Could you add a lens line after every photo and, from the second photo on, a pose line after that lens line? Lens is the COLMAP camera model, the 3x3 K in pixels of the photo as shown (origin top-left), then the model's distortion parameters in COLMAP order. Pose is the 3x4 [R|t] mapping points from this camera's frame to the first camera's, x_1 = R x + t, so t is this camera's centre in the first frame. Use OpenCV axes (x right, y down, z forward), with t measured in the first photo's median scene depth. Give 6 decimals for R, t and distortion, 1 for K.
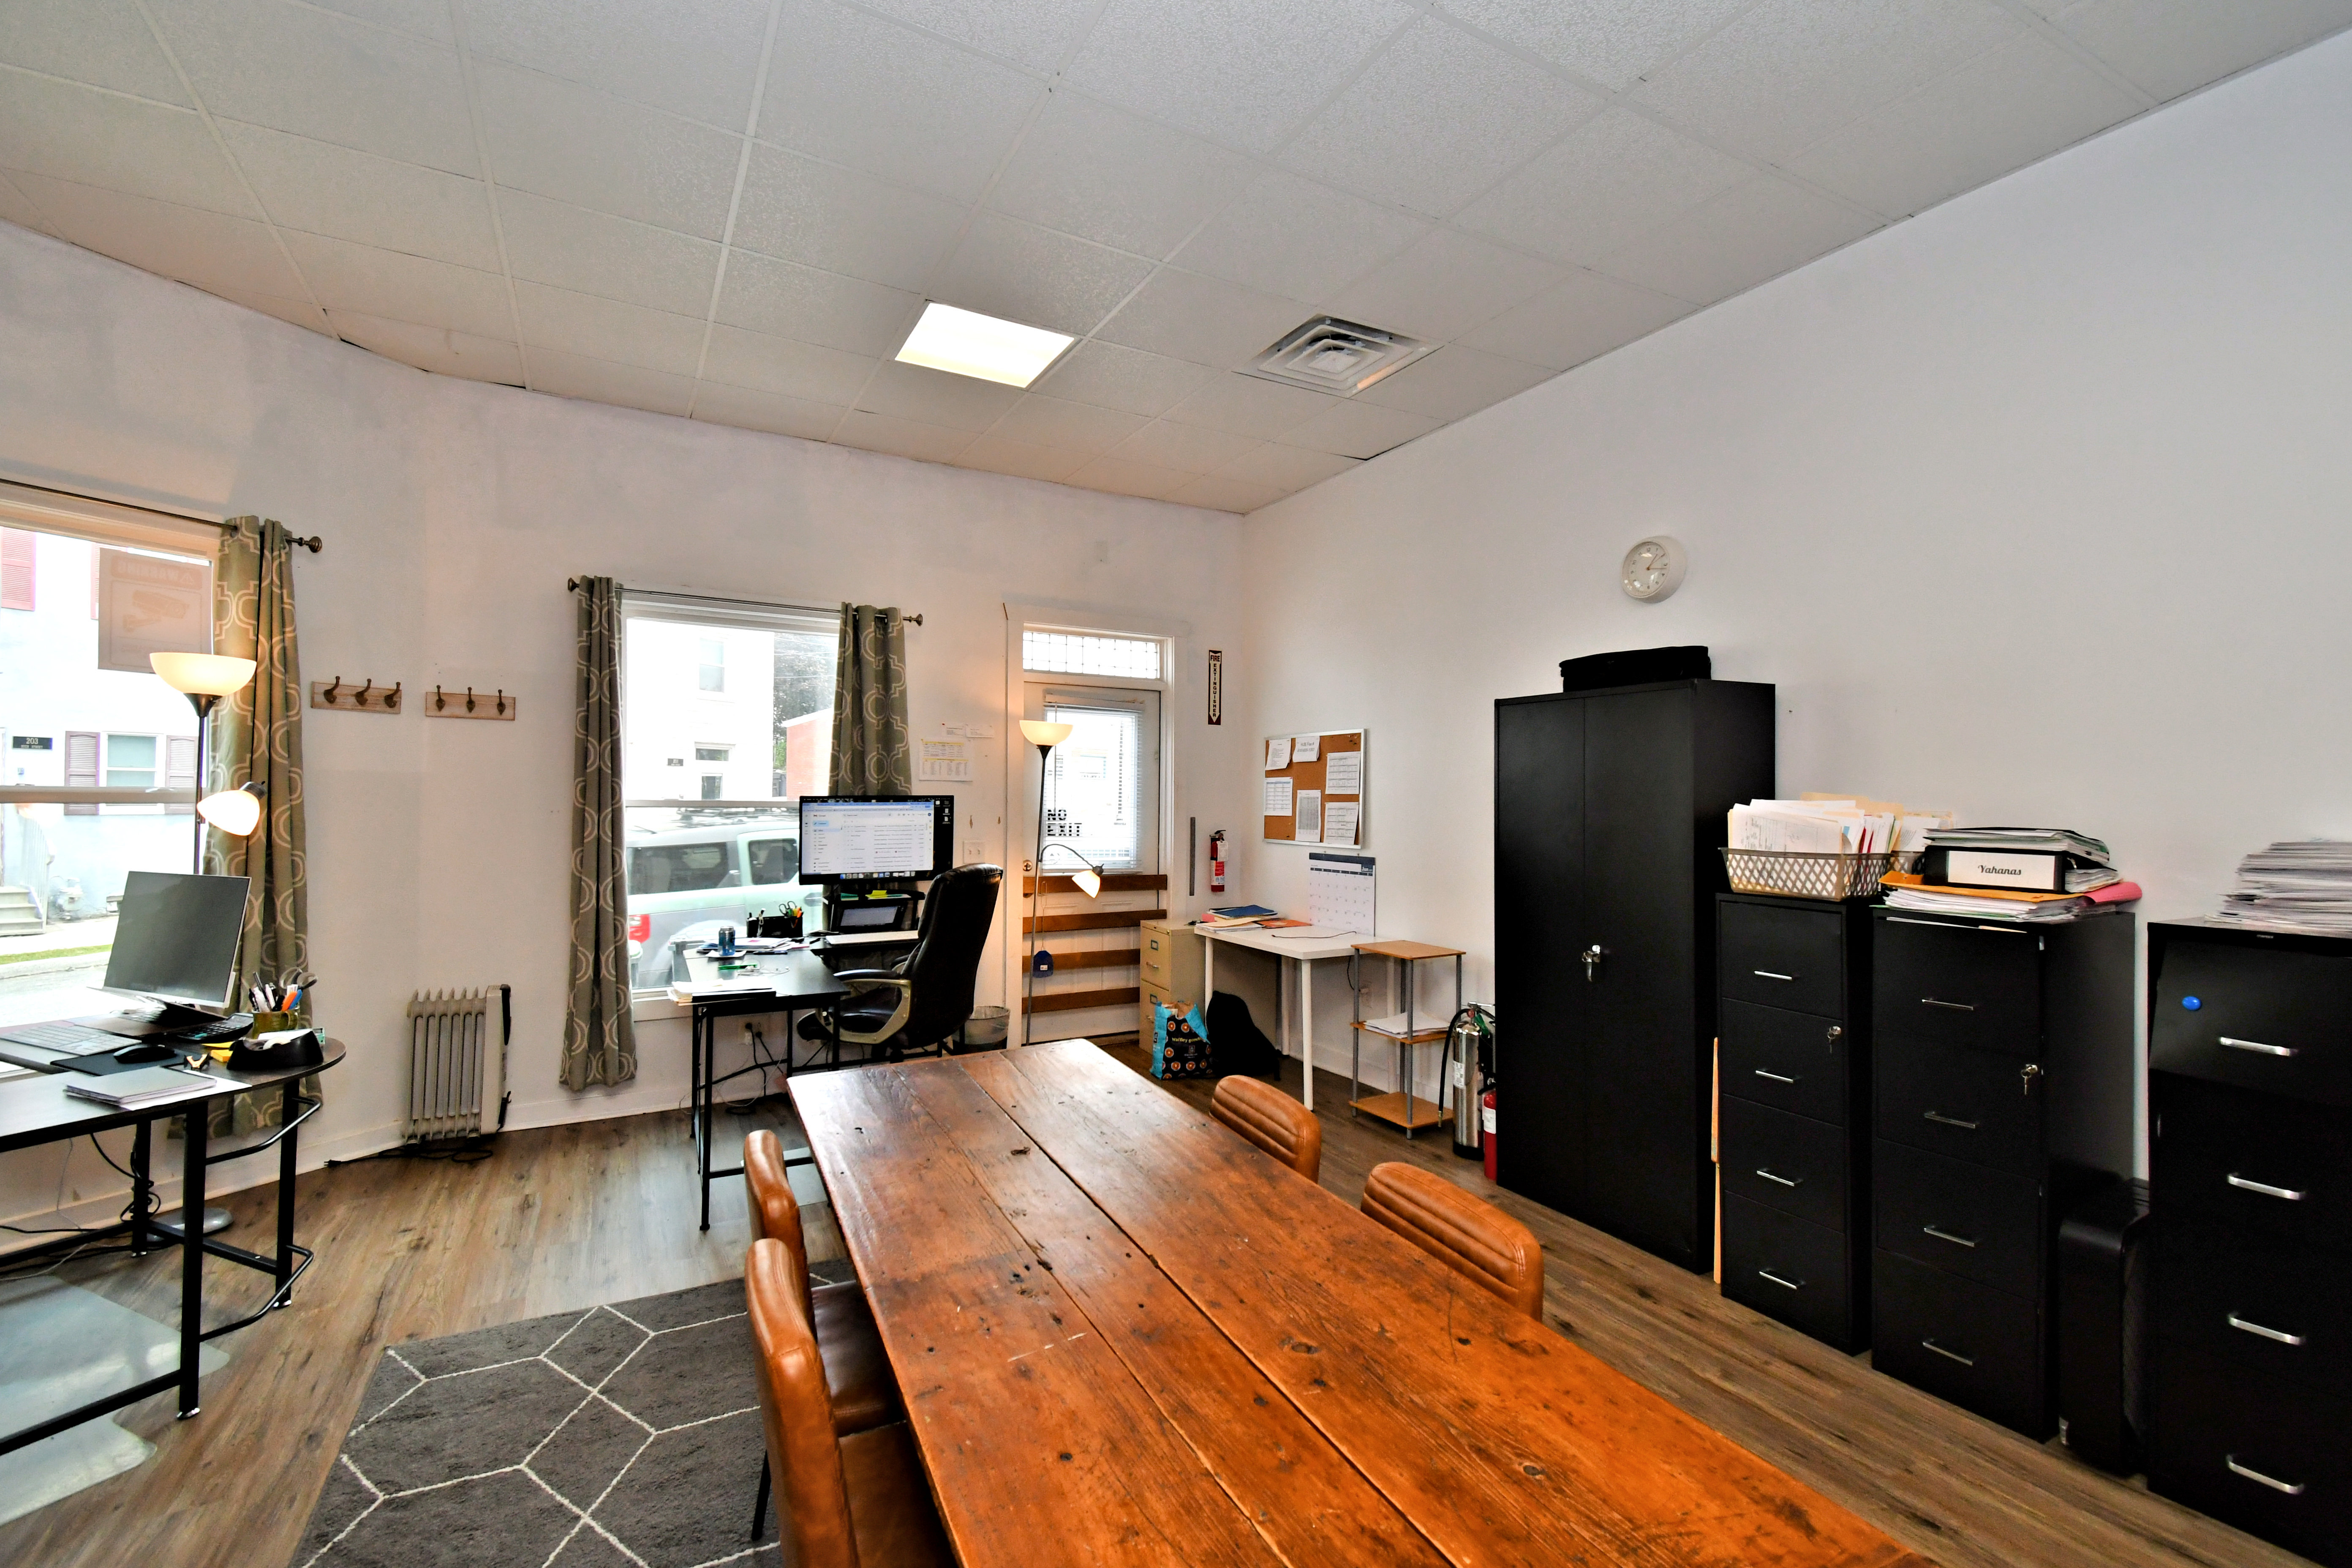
lens RADIAL K [[1030.6, 0, 1146.3], [0, 1030.6, 792.8], [0, 0, 1]] dist [0.052759, -0.027959]
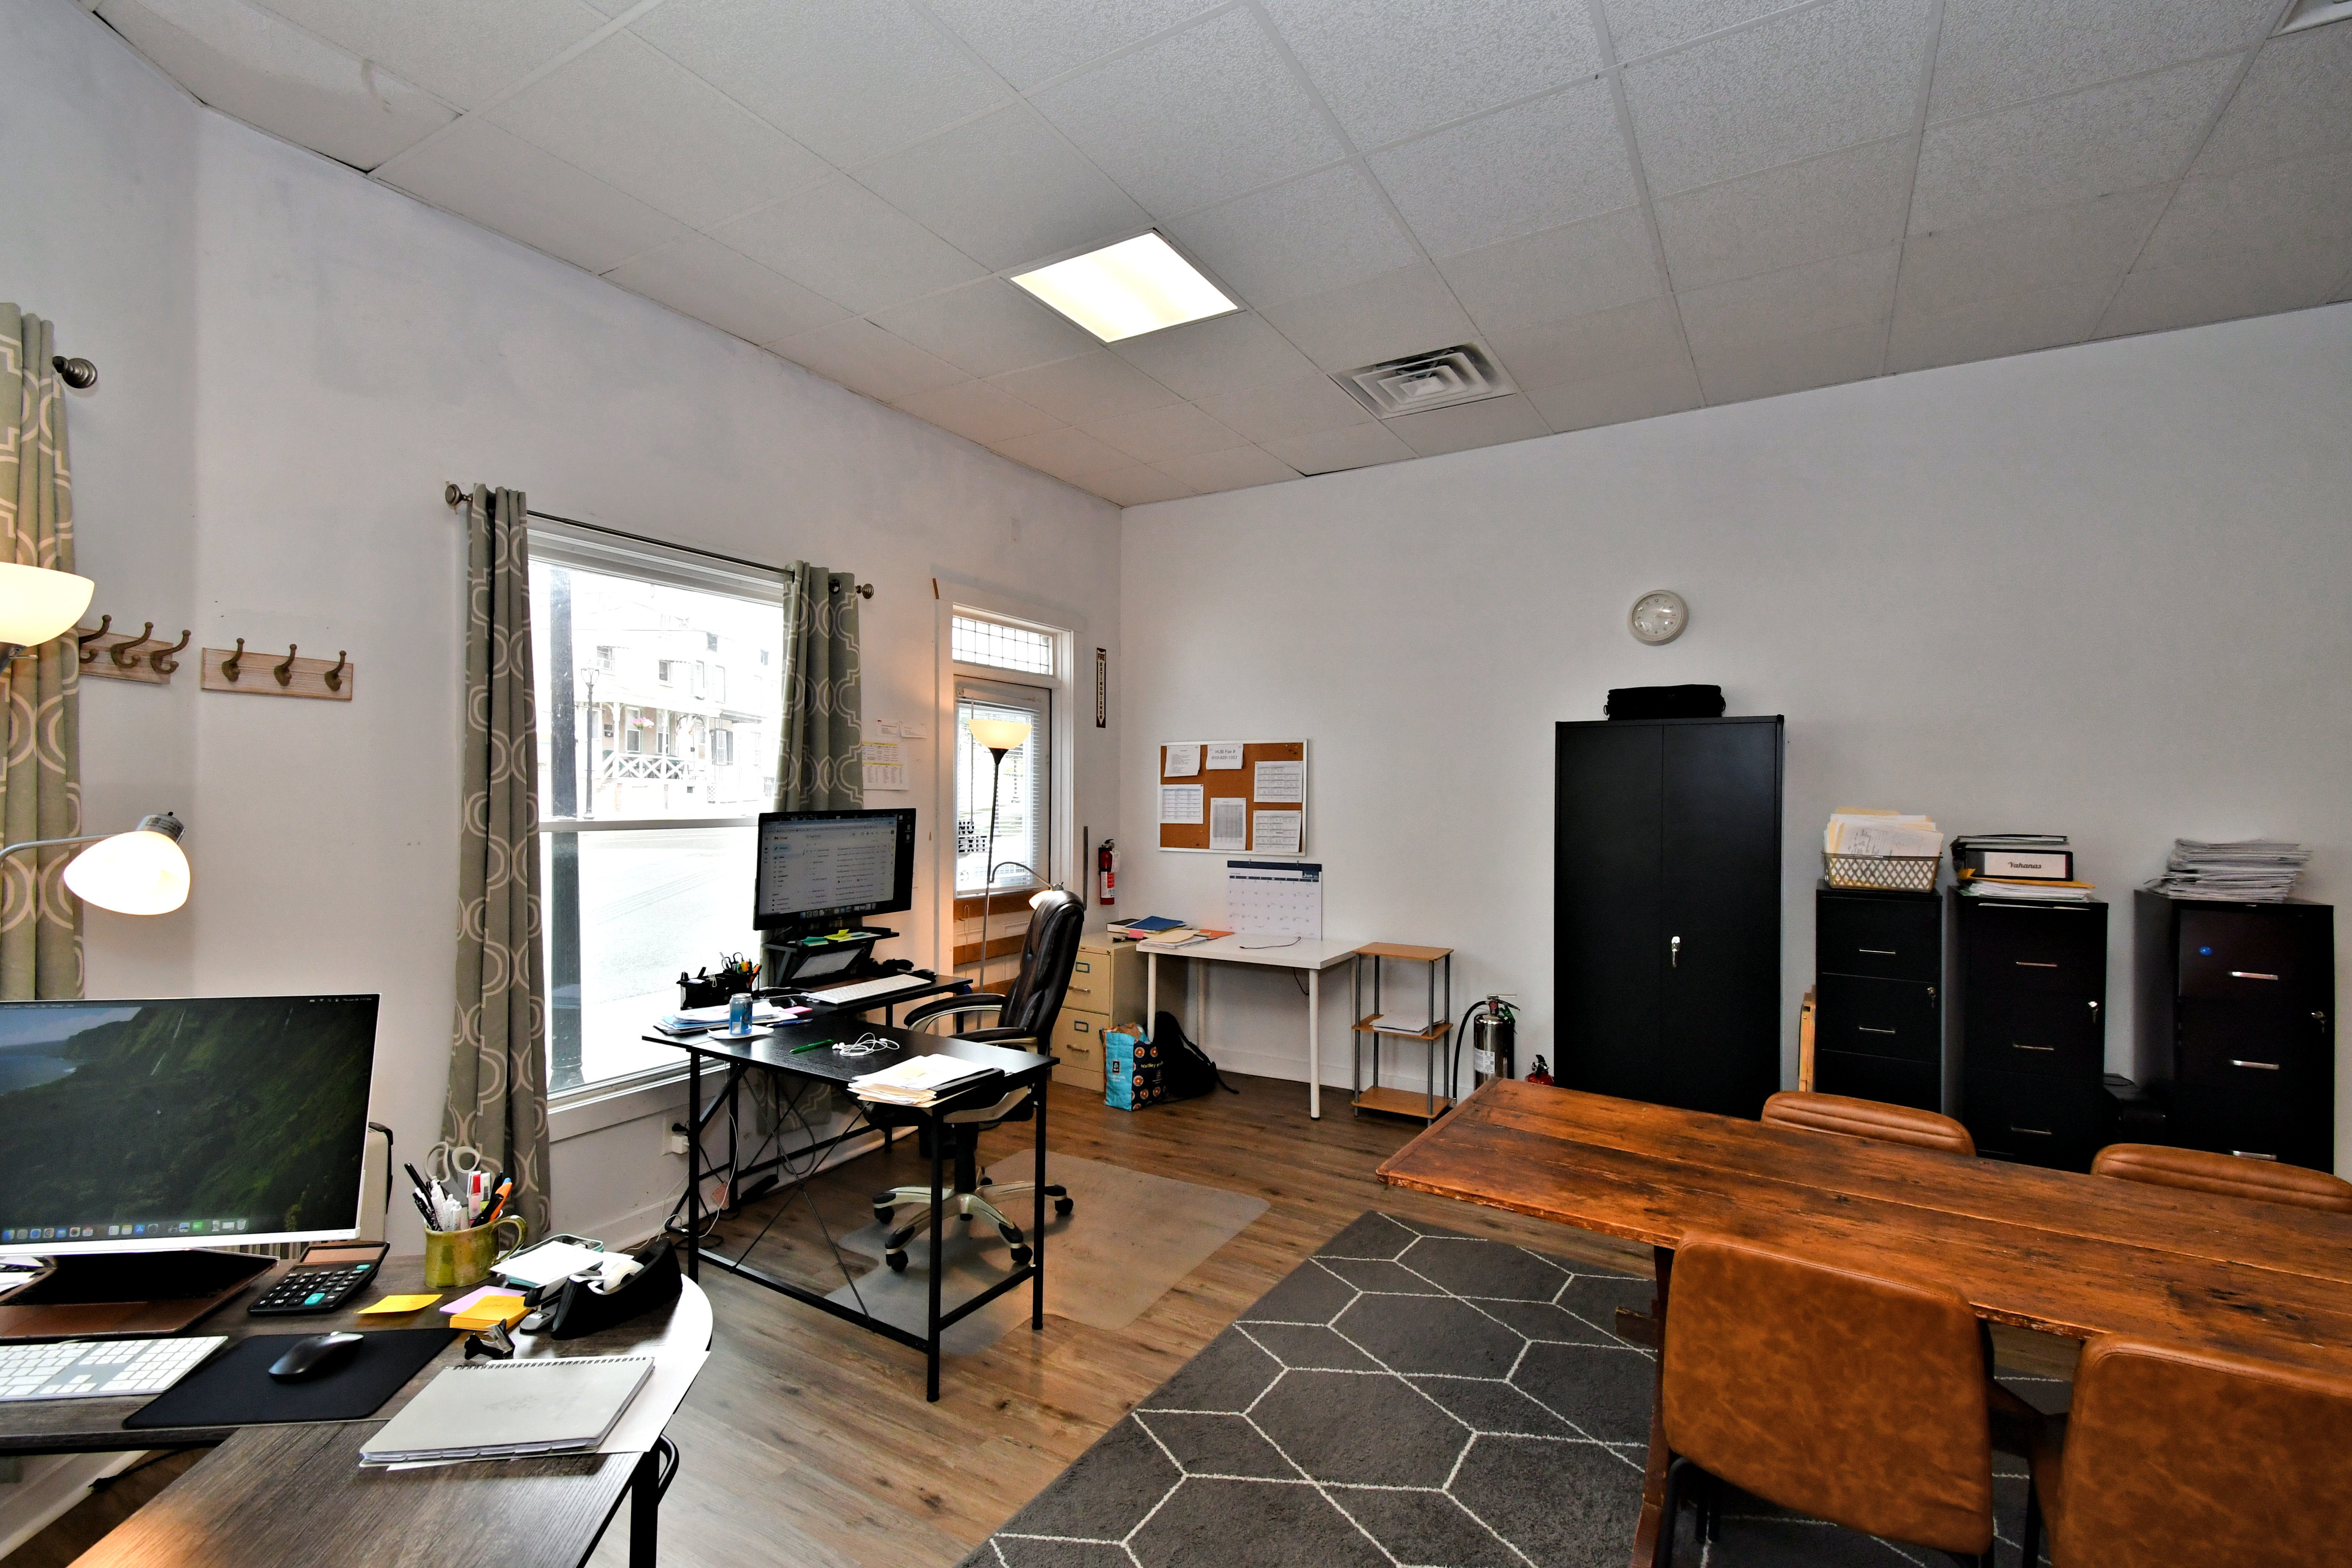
lens RADIAL K [[1030.6, 0, 1146.3], [0, 1030.6, 792.8], [0, 0, 1]] dist [0.052759, -0.027959]
pose [[0.864731, -0.004184, 0.502217, -0.457006], [0.000183, 0.999968, 0.008016, -0.017189], [-0.502235, -0.006840, 0.864704, 0.192591]]
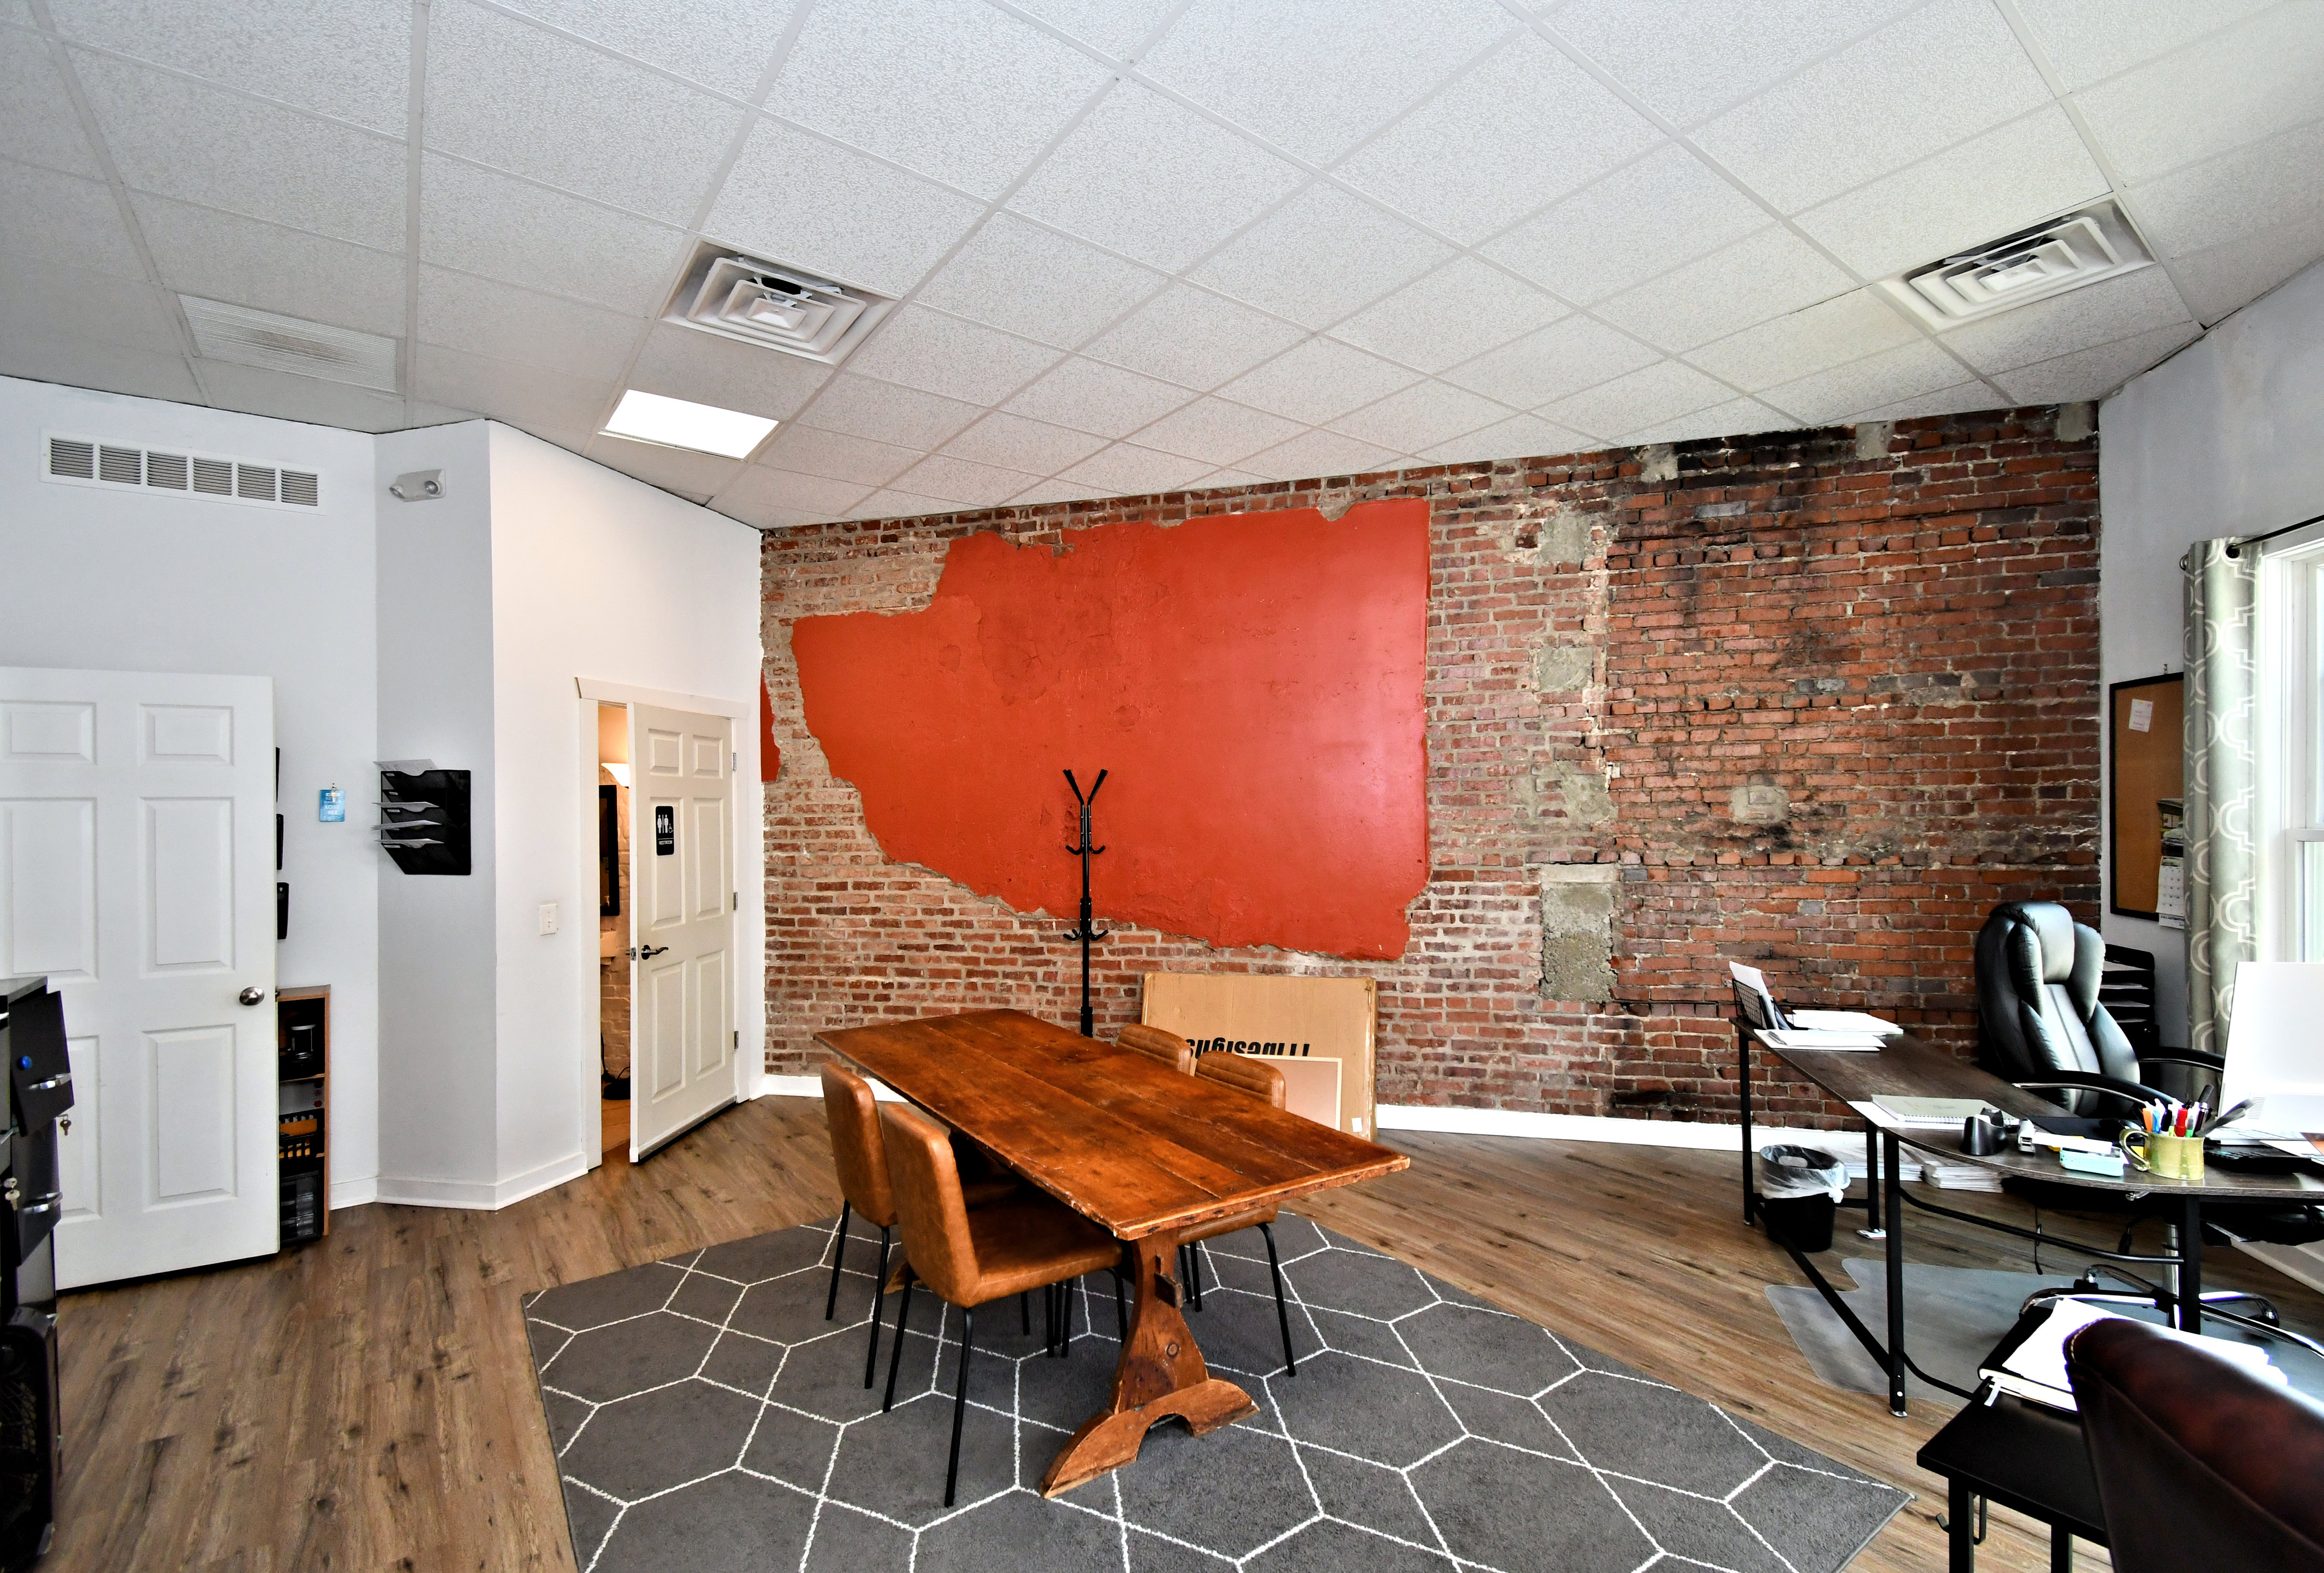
lens RADIAL K [[1026.5, 0, 1197.8], [0, 1026.5, 814.6], [0, 0, 1]] dist [0.047520, -0.026105]
pose [[-0.982659, 0.004164, -0.185376, -0.002229], [0.006319, 0.999919, -0.011034, -0.009500], [0.185315, -0.012014, -0.982606, 0.921857]]
